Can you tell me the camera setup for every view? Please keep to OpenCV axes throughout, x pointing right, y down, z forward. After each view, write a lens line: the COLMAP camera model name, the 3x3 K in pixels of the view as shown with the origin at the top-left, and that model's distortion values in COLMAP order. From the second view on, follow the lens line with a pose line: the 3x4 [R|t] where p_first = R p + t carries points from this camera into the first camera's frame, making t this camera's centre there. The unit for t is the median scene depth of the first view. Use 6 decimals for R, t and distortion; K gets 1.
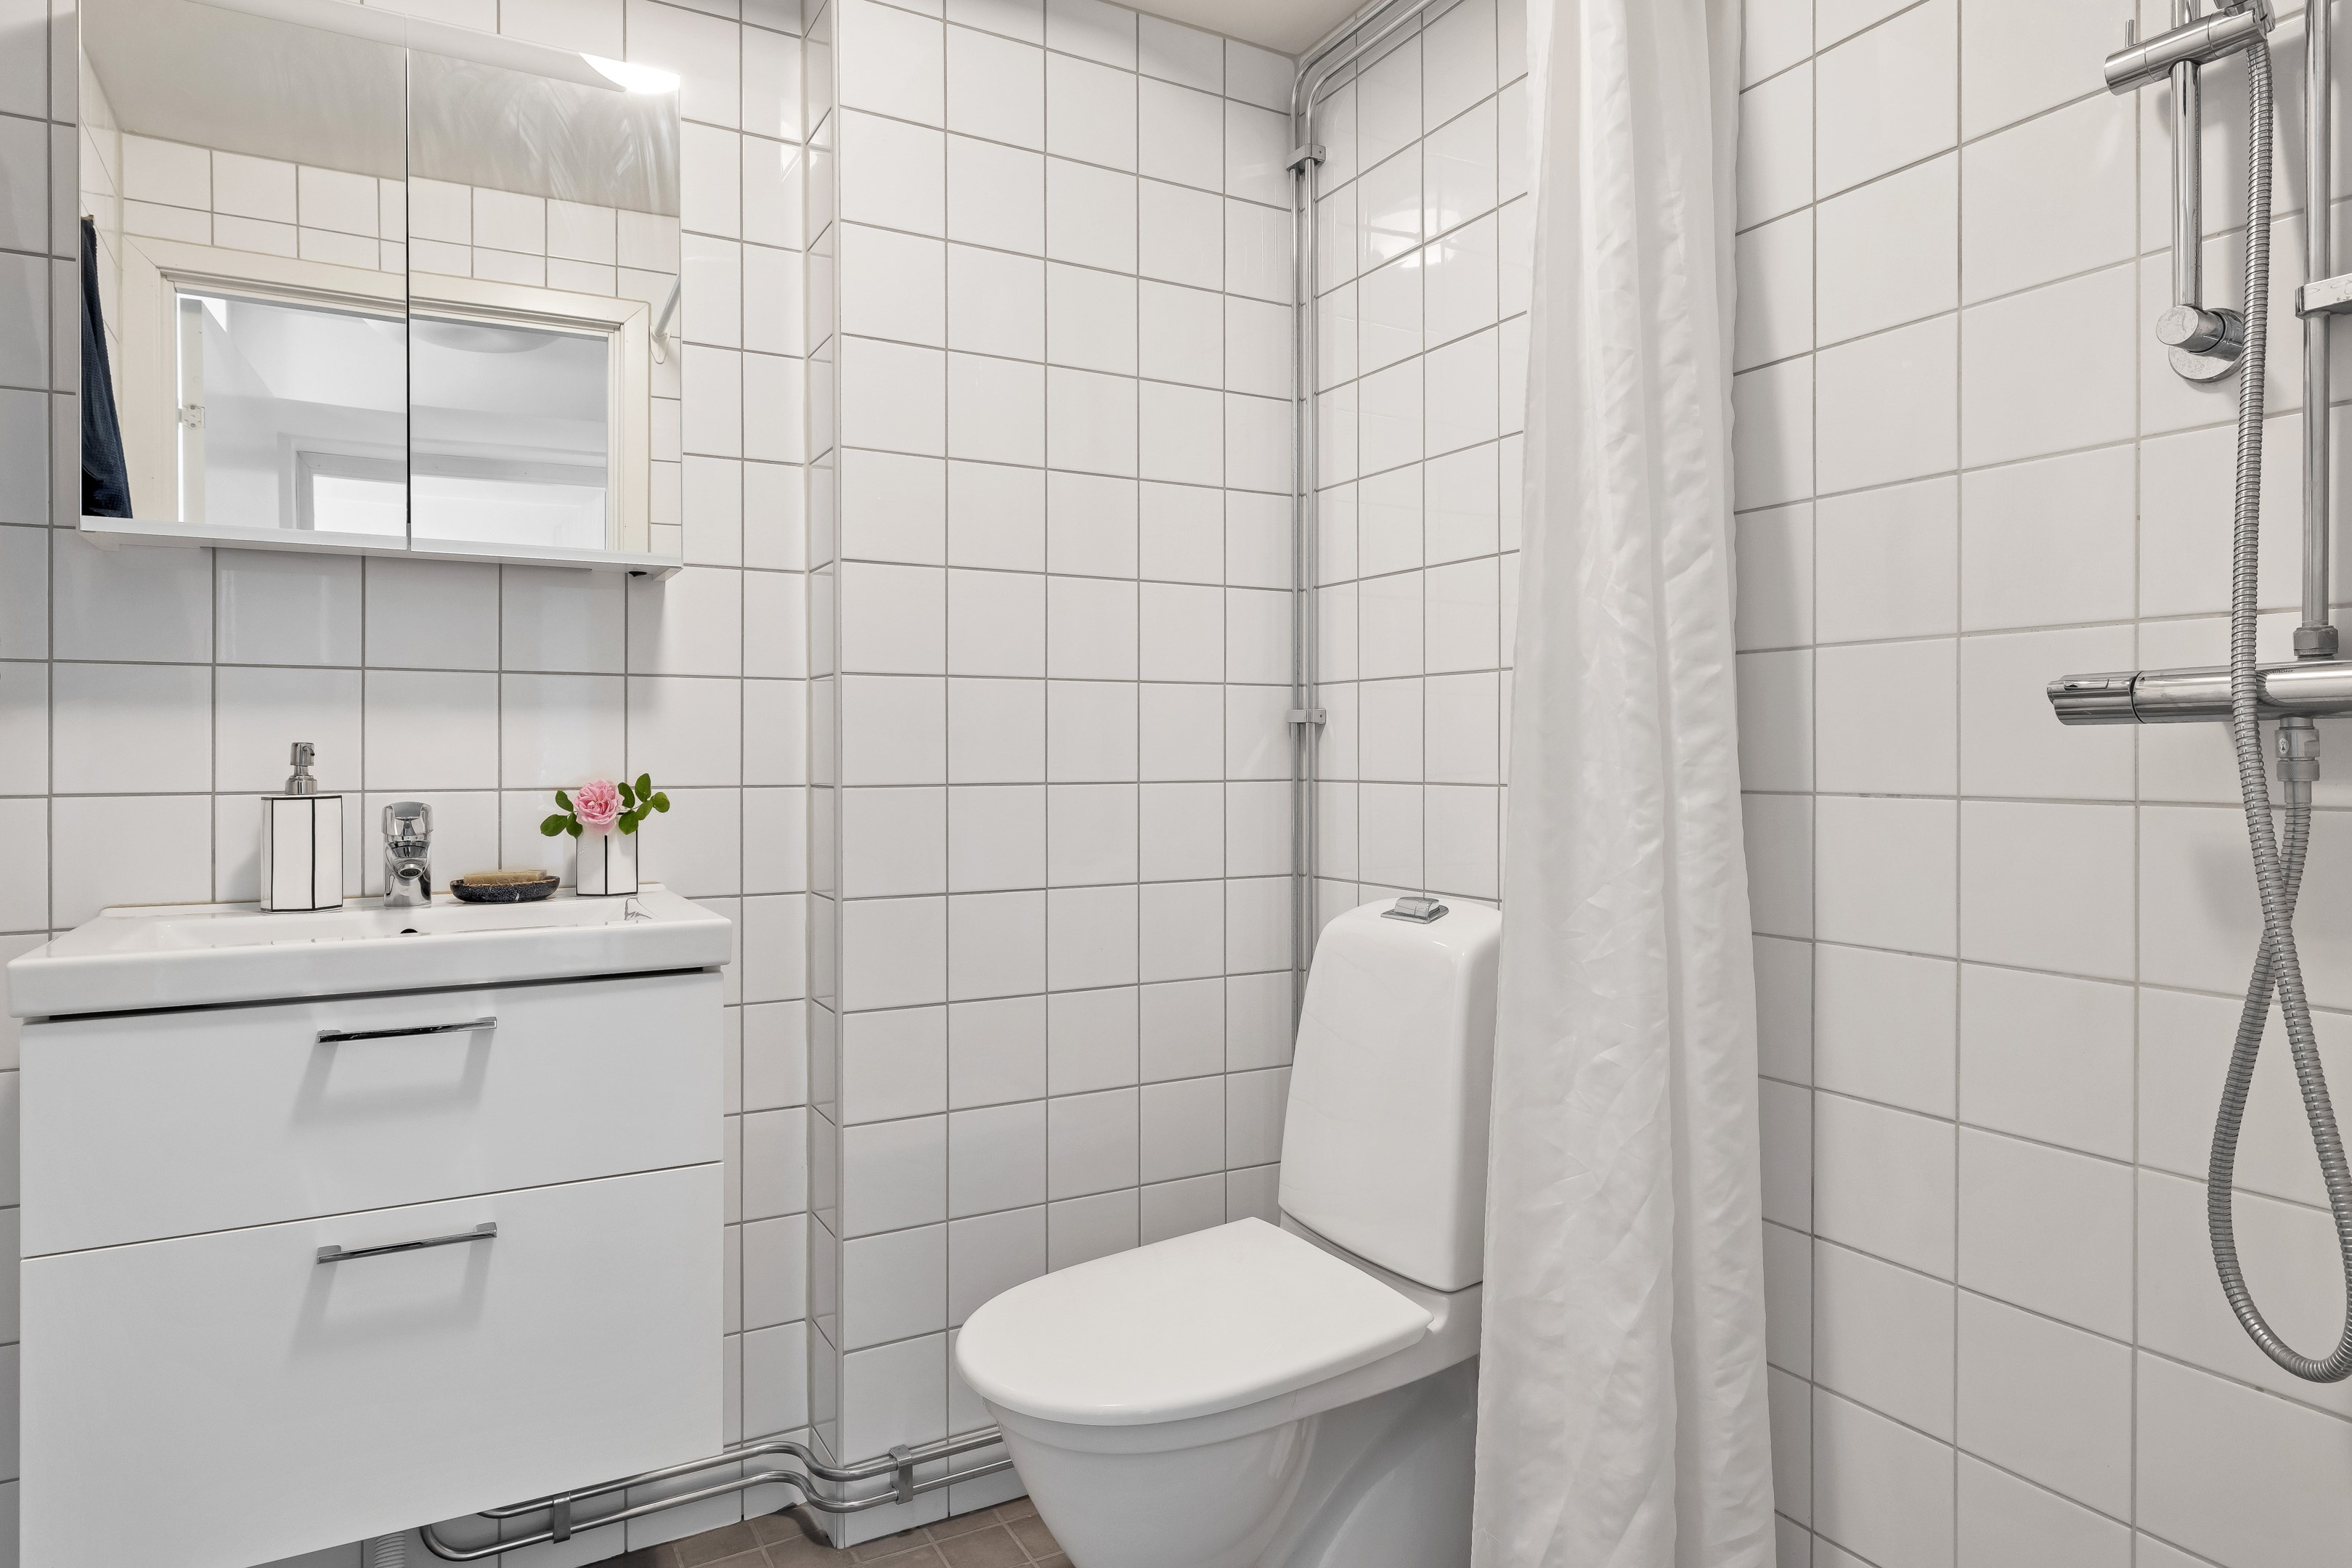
lens RADIAL K [[1382.8, 0, 1167.5], [0, 1382.8, 747.4], [0, 0, 1]] dist [0.003695, 0.000962]
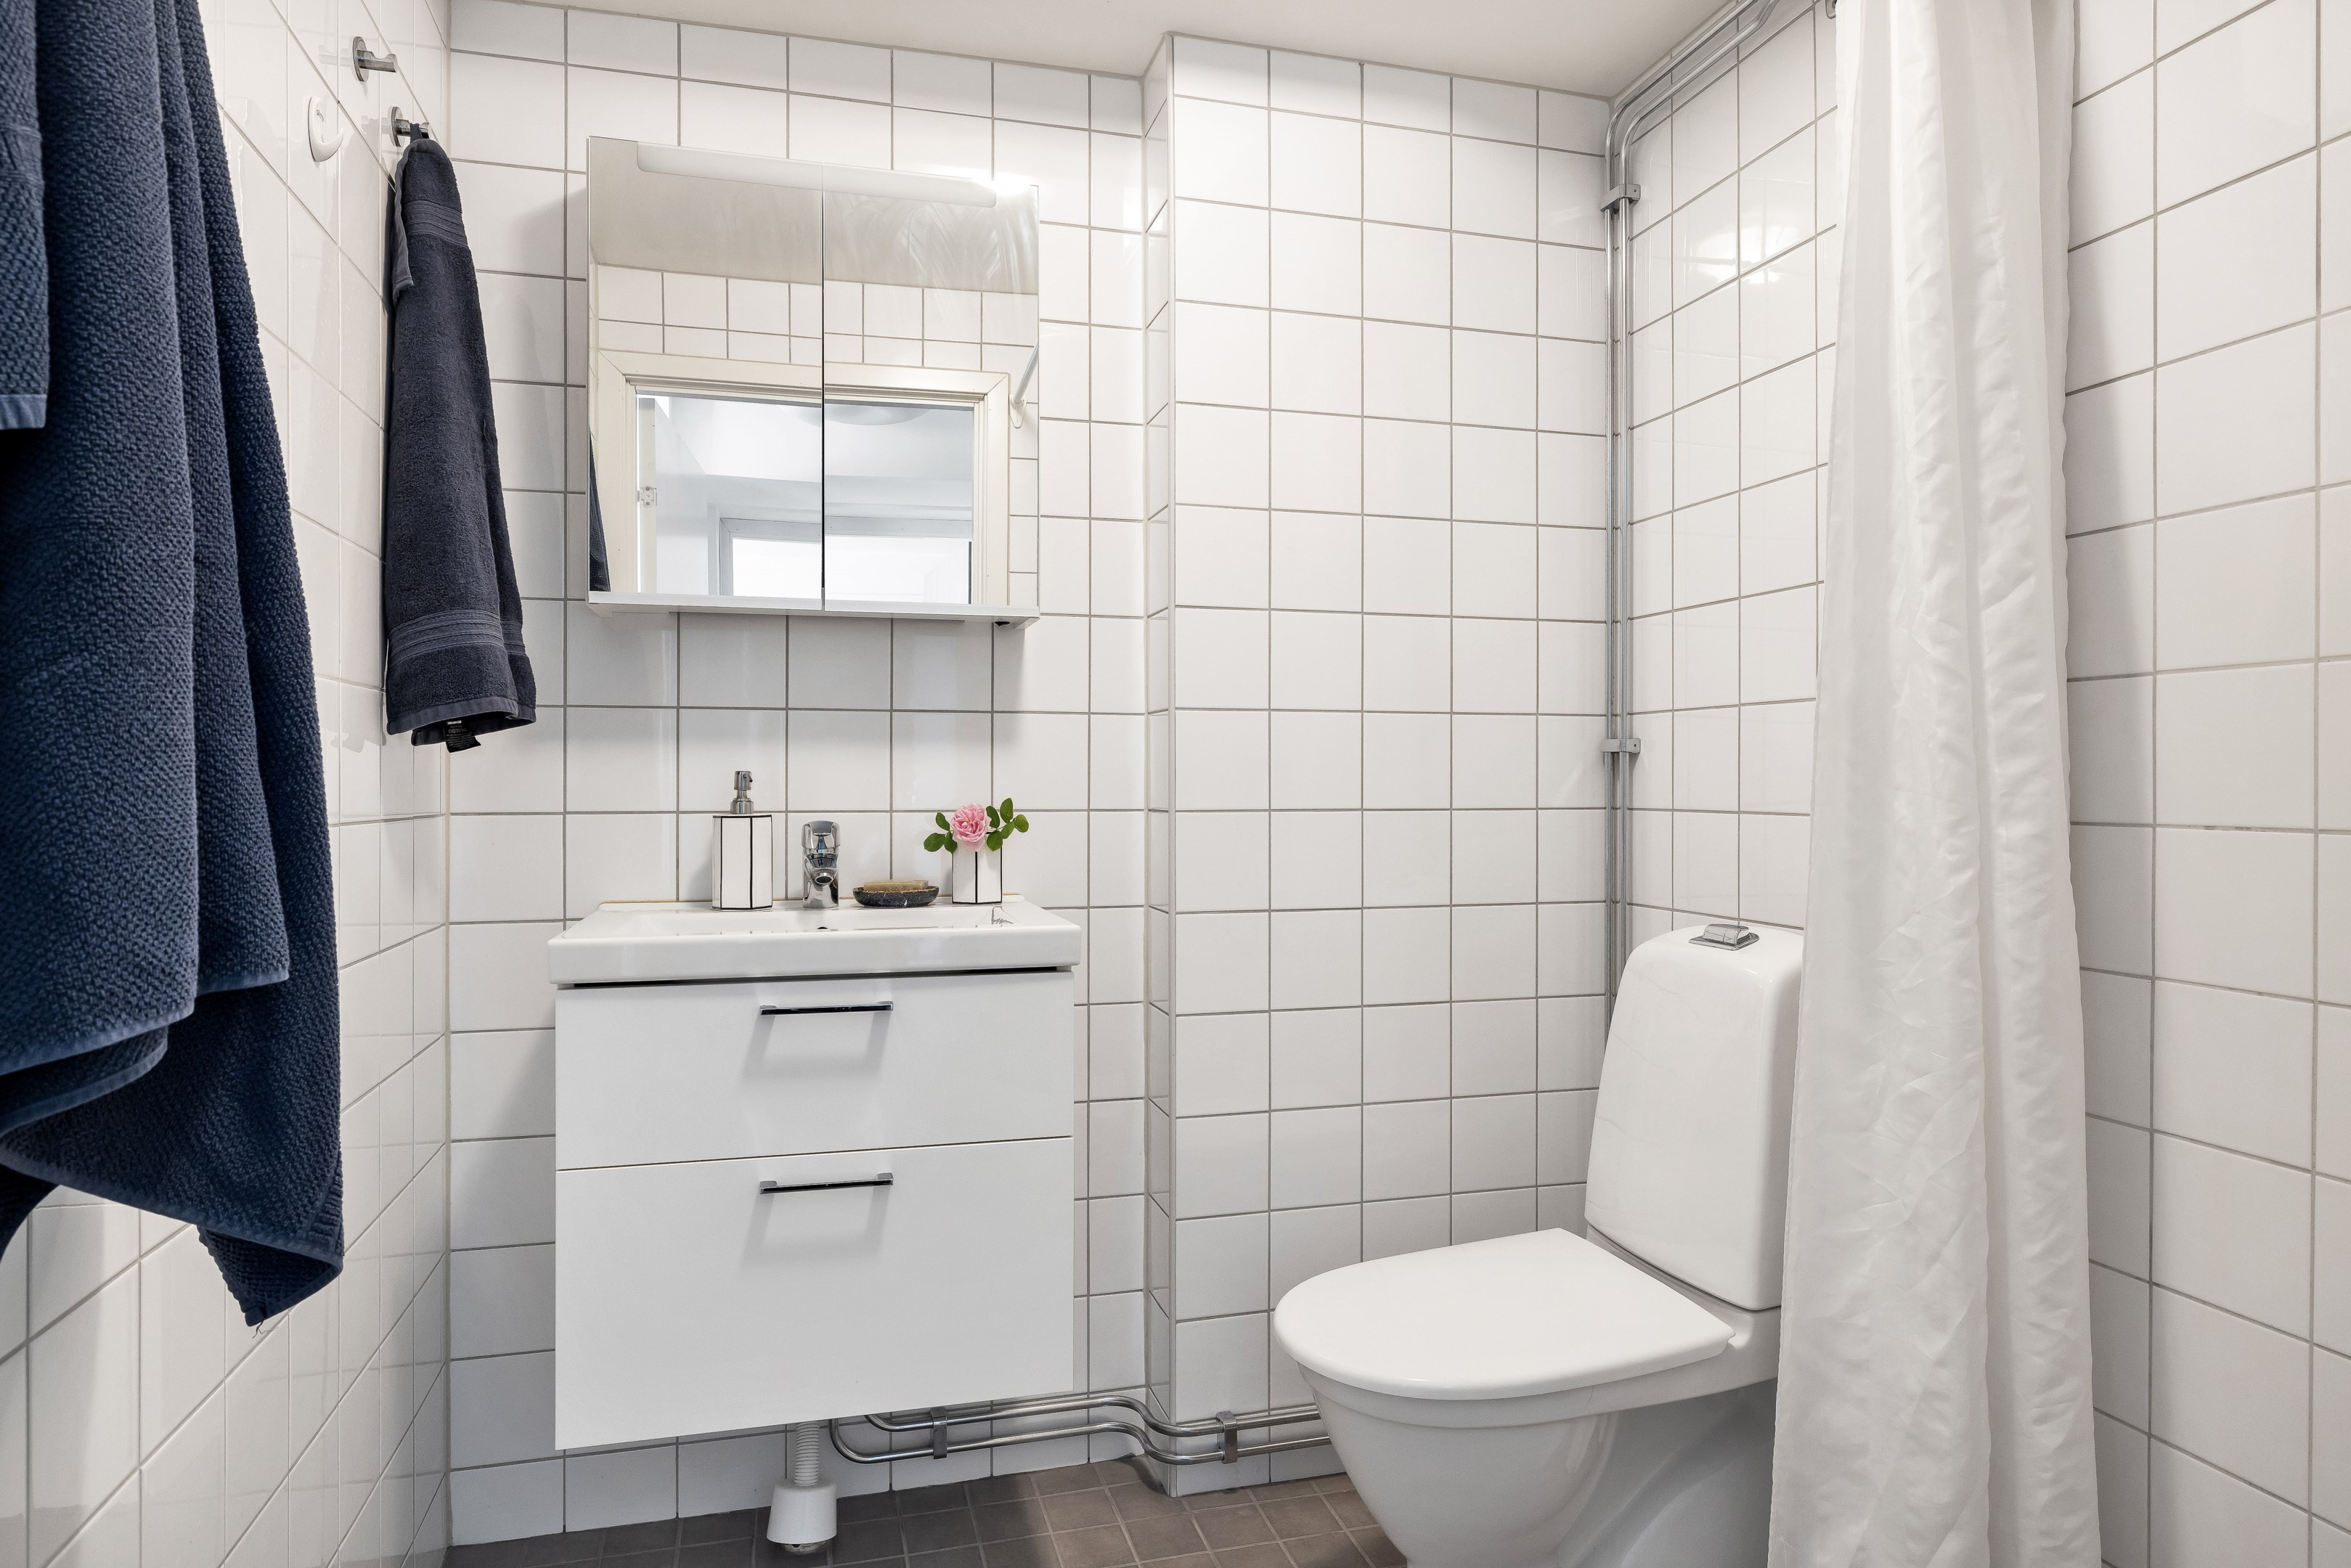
lens RADIAL K [[1436.8, 0, 1183.0], [0, 1436.8, 763.3], [0, 0, 1]] dist [-0.000082, 0.001317]
pose [[0.973644, -0.000030, -0.228072, 0.035313], [-0.001725, 0.999970, -0.007494, -0.001414], [0.228065, 0.007690, 0.973615, -0.128026]]
